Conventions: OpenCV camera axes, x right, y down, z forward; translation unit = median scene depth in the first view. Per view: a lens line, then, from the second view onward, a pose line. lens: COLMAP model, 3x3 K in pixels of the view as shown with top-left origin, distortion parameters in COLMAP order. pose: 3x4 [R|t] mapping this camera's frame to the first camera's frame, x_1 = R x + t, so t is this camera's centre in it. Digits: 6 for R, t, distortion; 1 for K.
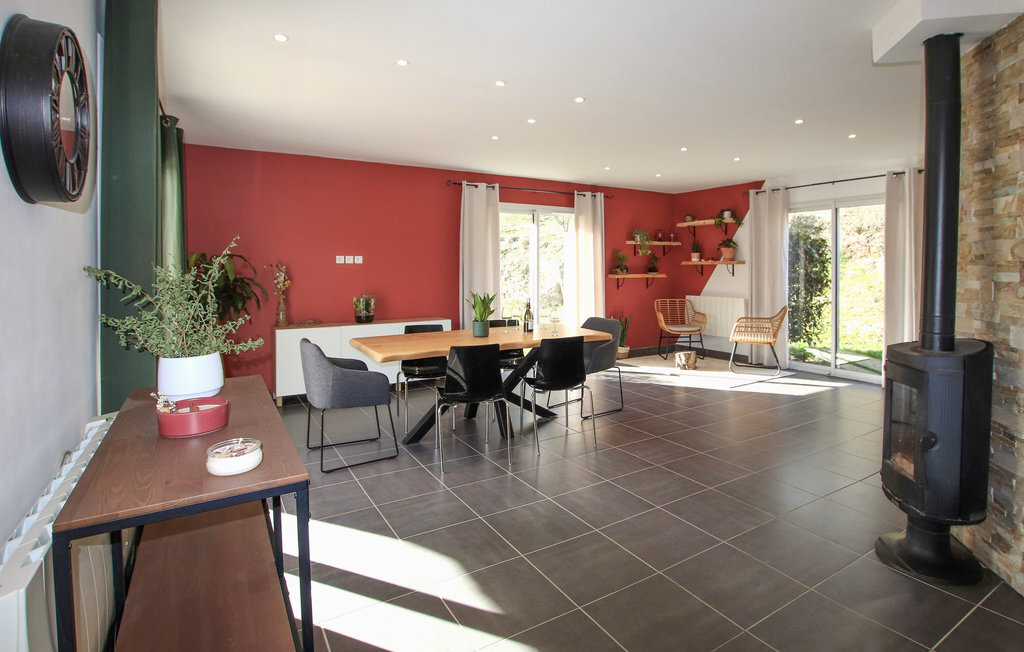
lens RADIAL K [[512.8, 0, 540.9], [0, 512.8, 274.1], [0, 0, 1]] dist [-0.015259, 0.003336]
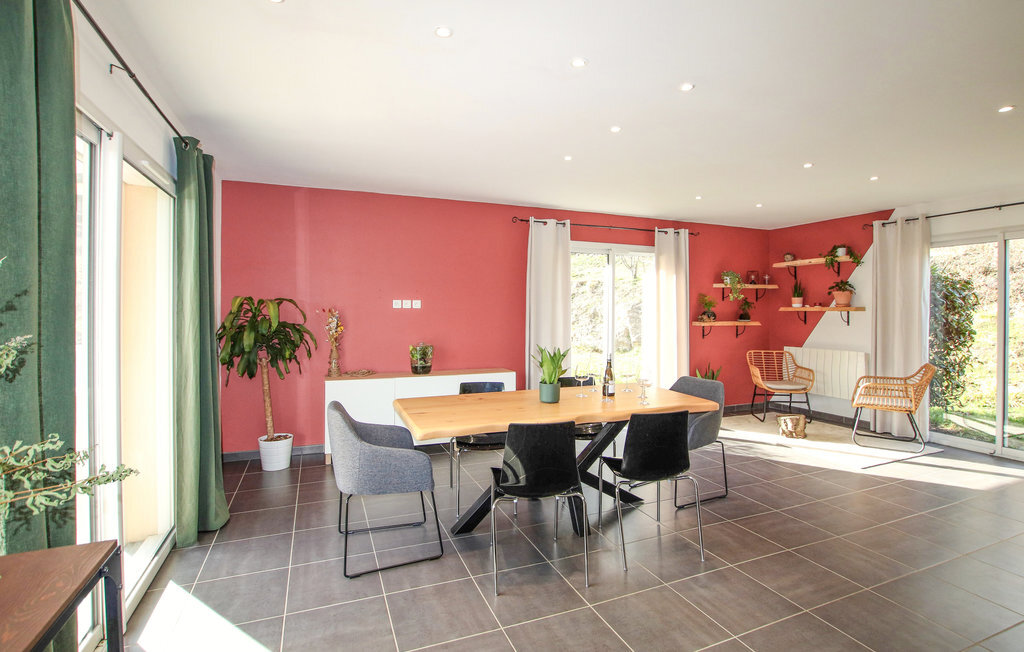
lens RADIAL K [[478.8, 0, 522.3], [0, 478.8, 312.6], [0, 0, 1]] dist [-0.011885, -0.000880]
pose [[0.985344, 0.006814, -0.170440, -0.020683], [-0.008348, 0.999931, -0.008288, -0.006619], [0.170372, 0.009590, 0.985333, 0.163417]]
